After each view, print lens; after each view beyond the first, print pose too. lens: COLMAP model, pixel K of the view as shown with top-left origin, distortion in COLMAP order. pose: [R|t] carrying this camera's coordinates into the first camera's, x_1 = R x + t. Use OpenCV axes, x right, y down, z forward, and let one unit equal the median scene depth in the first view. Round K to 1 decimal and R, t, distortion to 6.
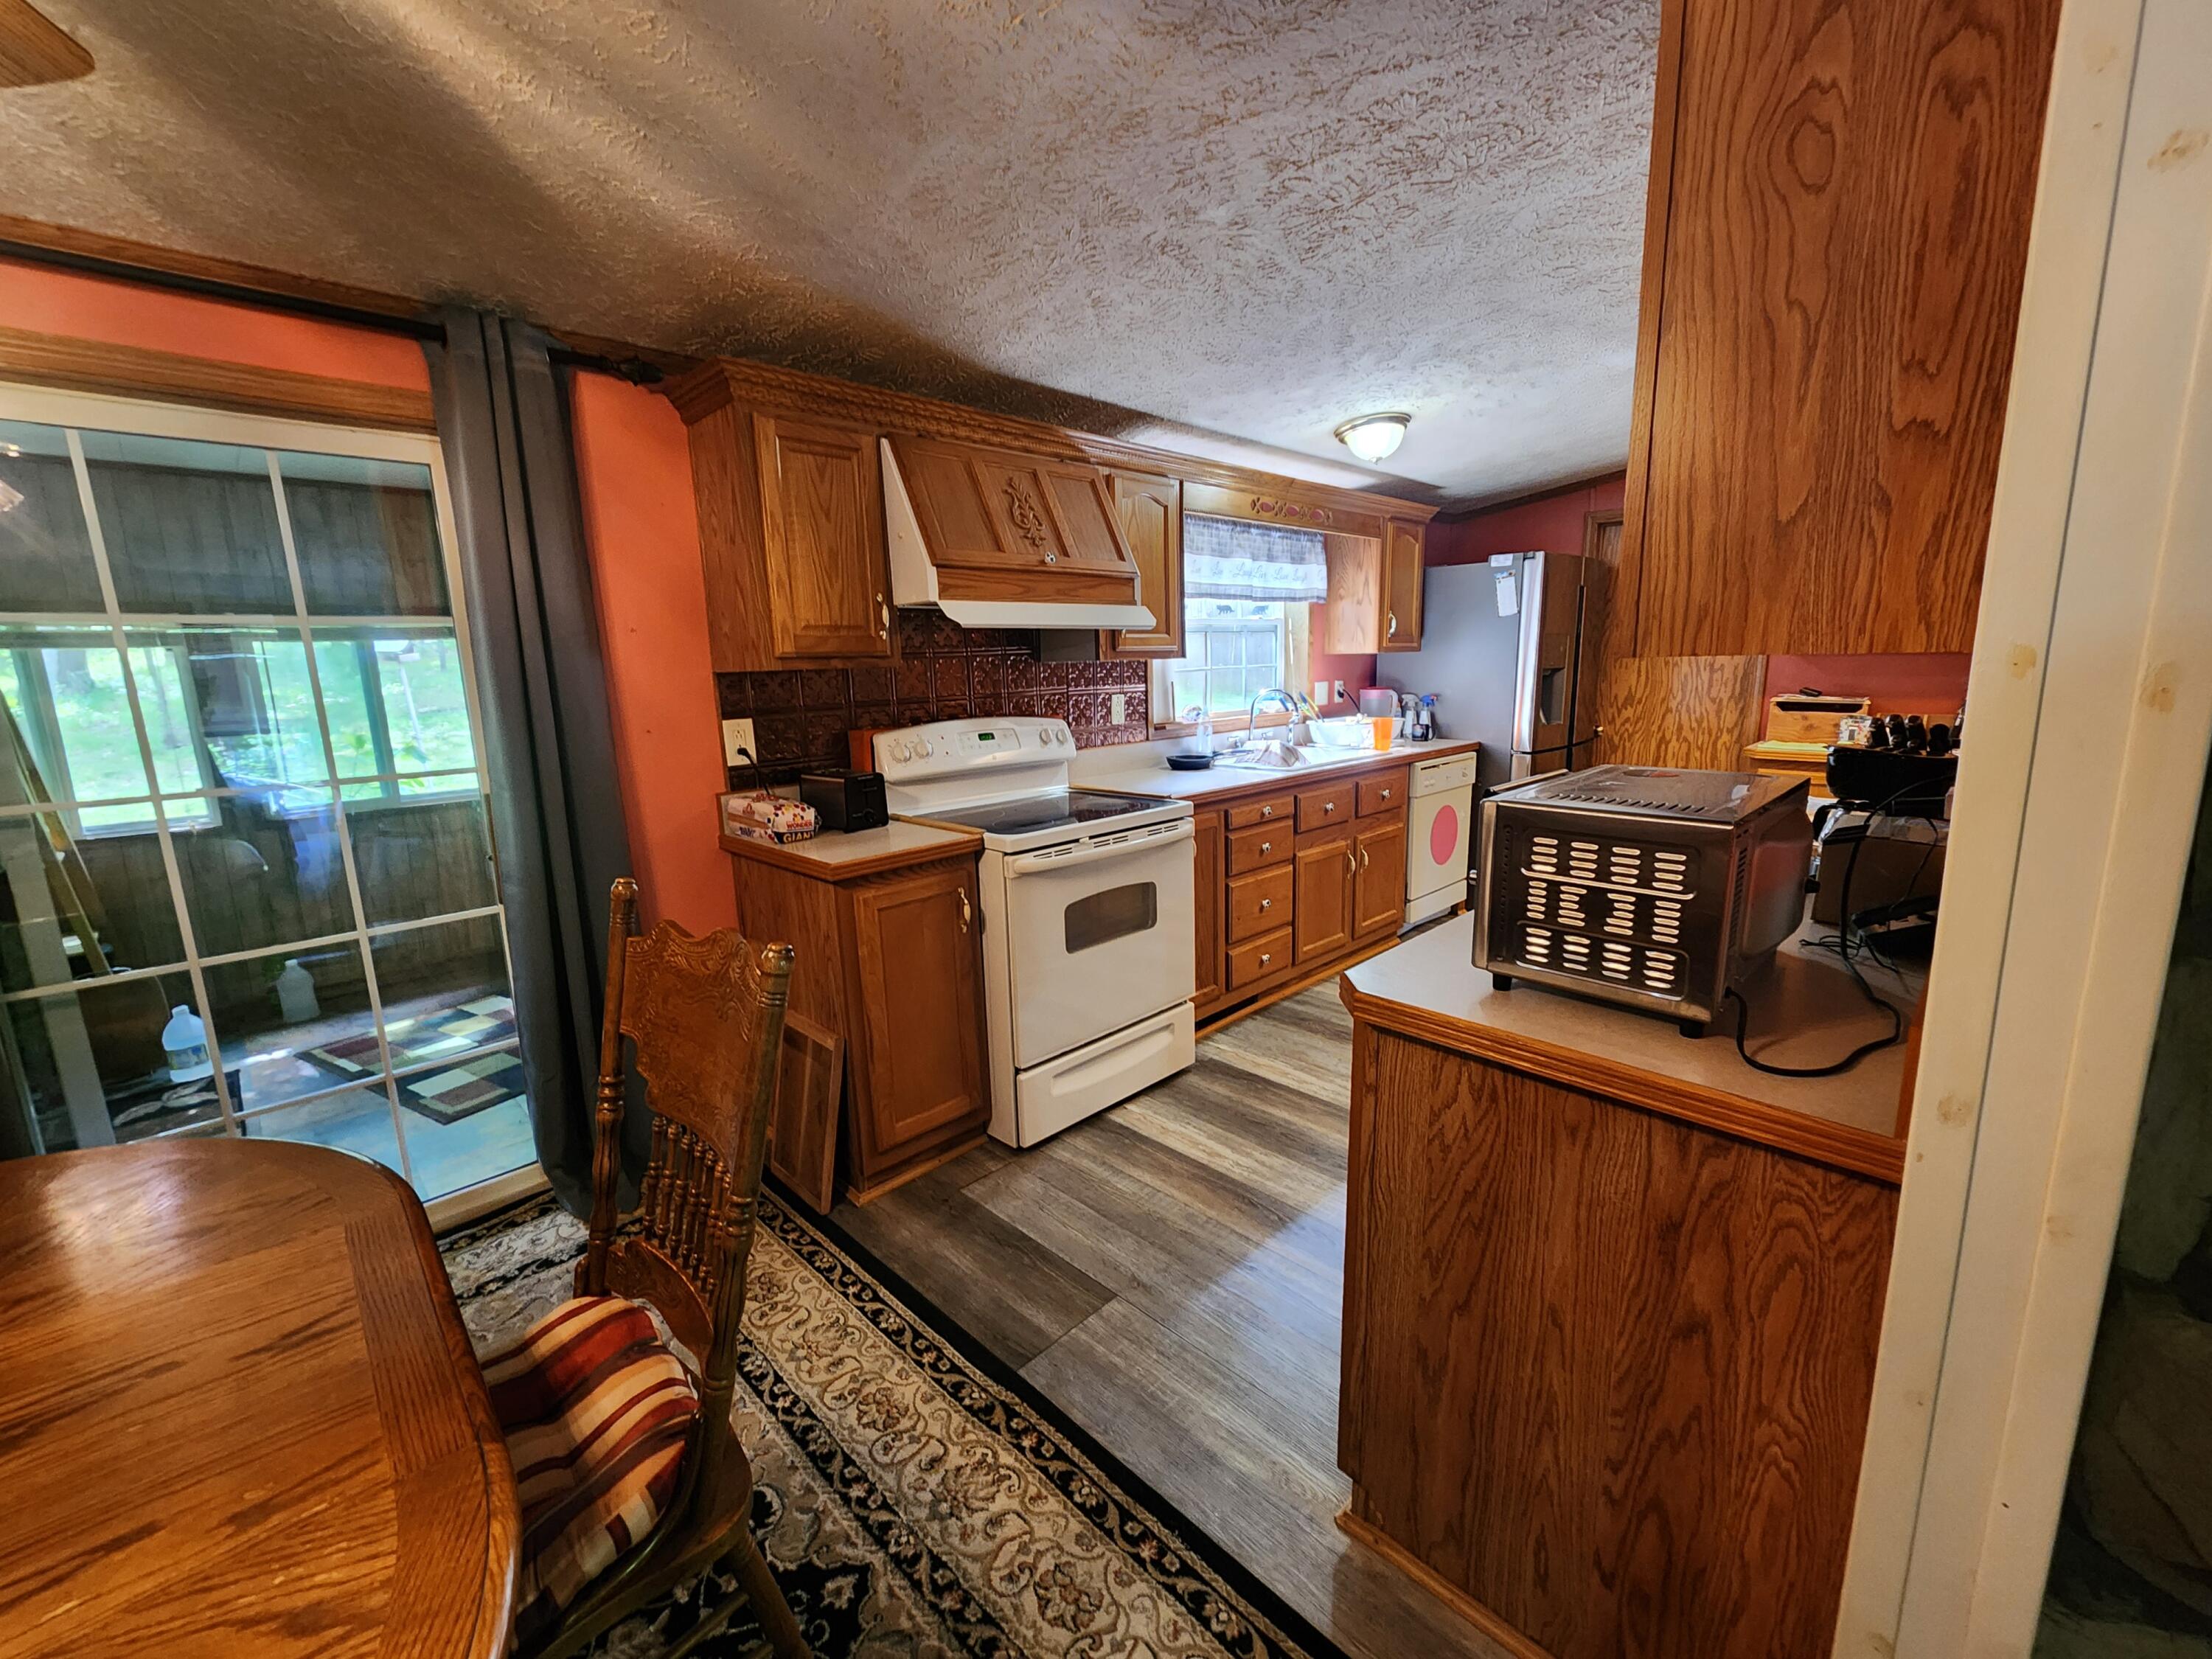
lens RADIAL K [[900.0, 0, 1113.6], [0, 900.0, 831.9], [0, 0, 1]] dist [0.004198, -0.003117]
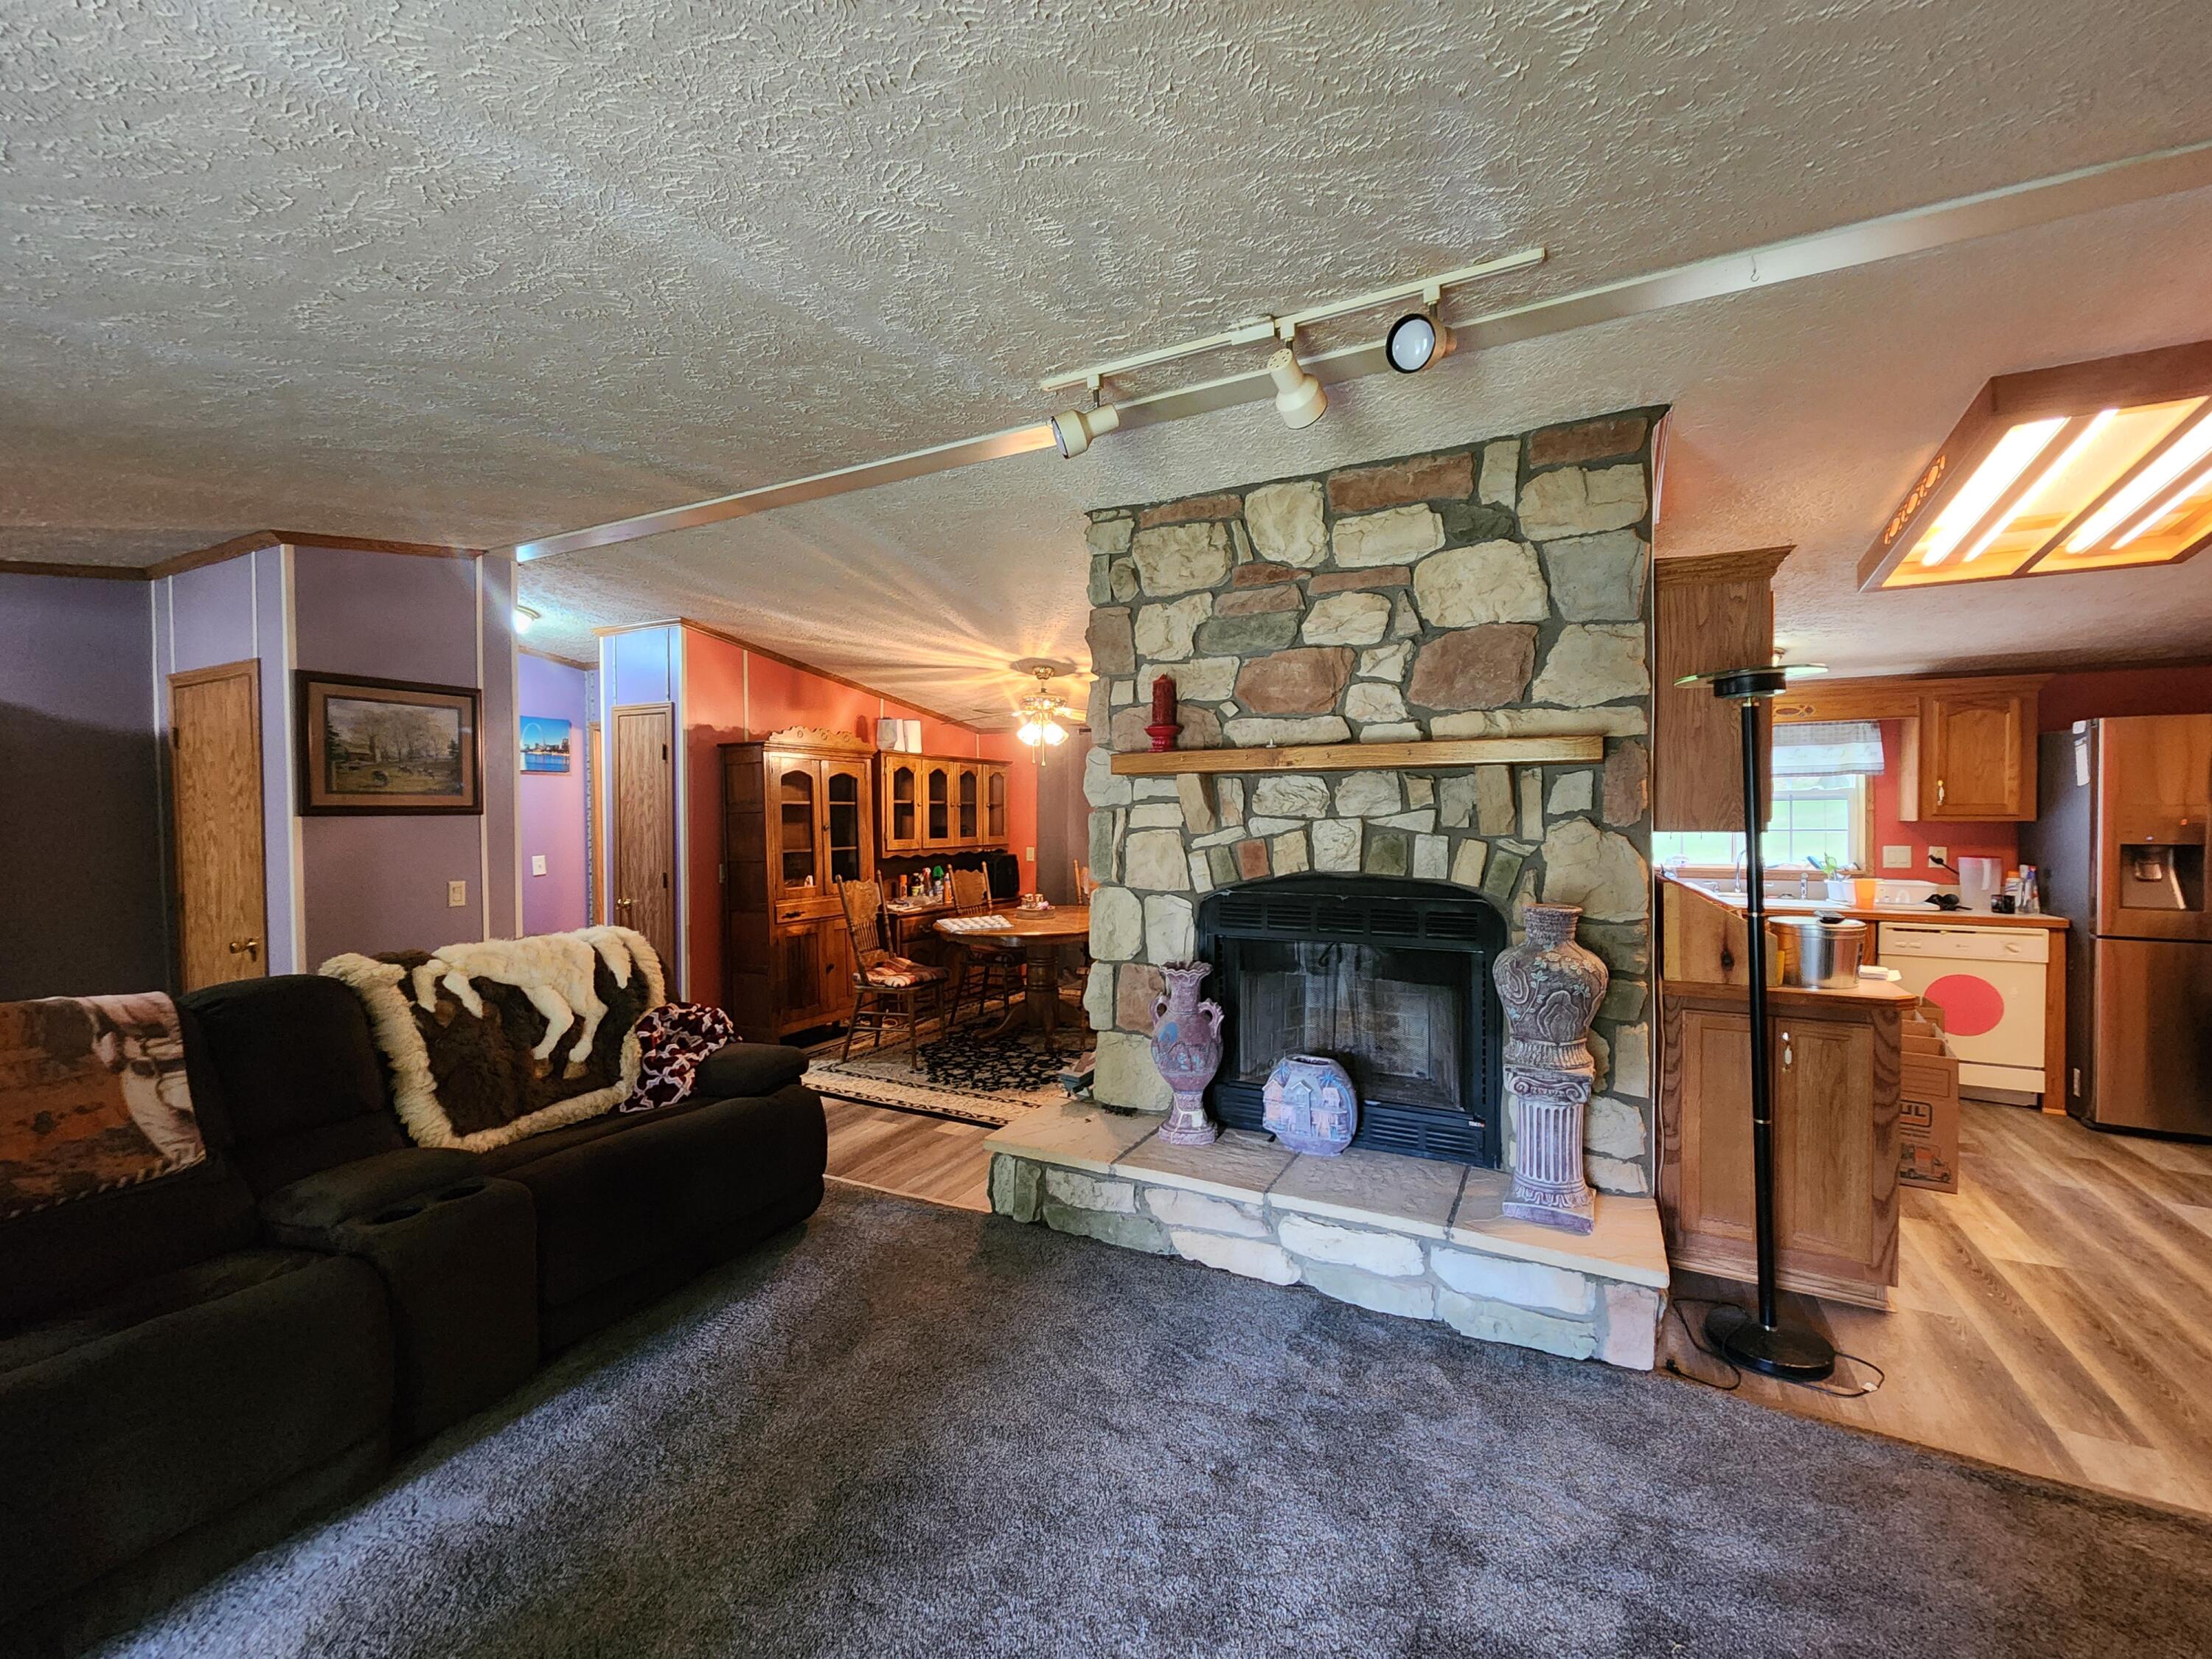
lens RADIAL K [[900.0, 0, 1113.6], [0, 900.0, 831.9], [0, 0, 1]] dist [0.004198, -0.003117]
pose [[0.299355, 0.039354, -0.953330, 2.591789], [-0.182151, 0.983130, -0.016613, 0.005398], [0.936593, 0.178624, 0.301473, -0.490985]]
